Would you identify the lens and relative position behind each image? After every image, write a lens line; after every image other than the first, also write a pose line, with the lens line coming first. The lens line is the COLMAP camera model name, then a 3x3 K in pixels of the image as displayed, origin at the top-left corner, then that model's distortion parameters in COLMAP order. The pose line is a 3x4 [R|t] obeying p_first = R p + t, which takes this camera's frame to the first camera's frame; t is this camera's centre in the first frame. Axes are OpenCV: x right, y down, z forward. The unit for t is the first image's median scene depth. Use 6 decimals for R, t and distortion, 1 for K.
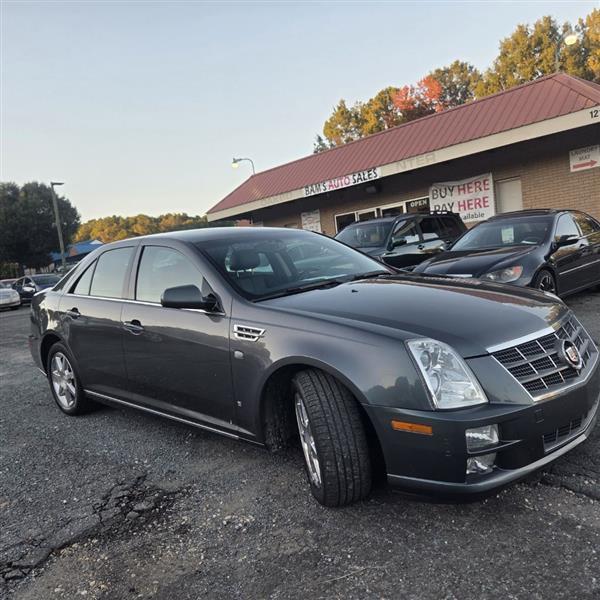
lens RADIAL K [[537.8, 0, 300.4], [0, 537.8, 302.1], [0, 0, 1]] dist [0.083100, -0.079113]
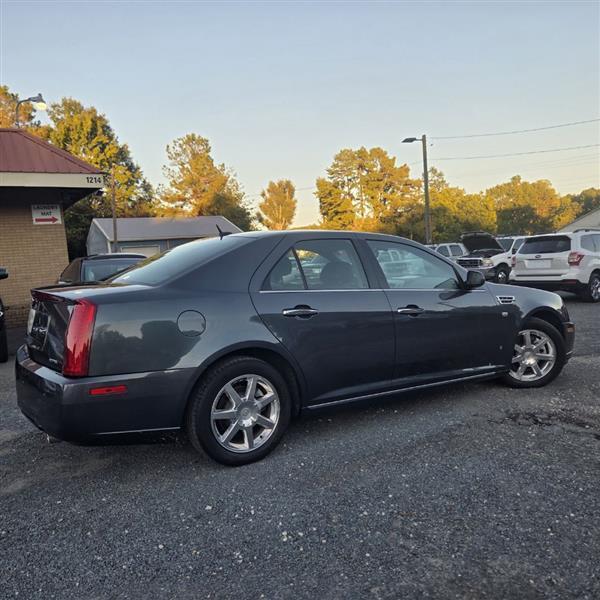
lens RADIAL K [[535.9, 0, 296.6], [0, 535.9, 300.4], [0, 0, 1]] dist [0.086730, -0.073224]
pose [[0.216063, 0.017949, 0.976214, -0.346808], [0.115029, 0.992400, -0.043706, 0.011056], [-0.969580, 0.121736, 0.212356, 0.242139]]
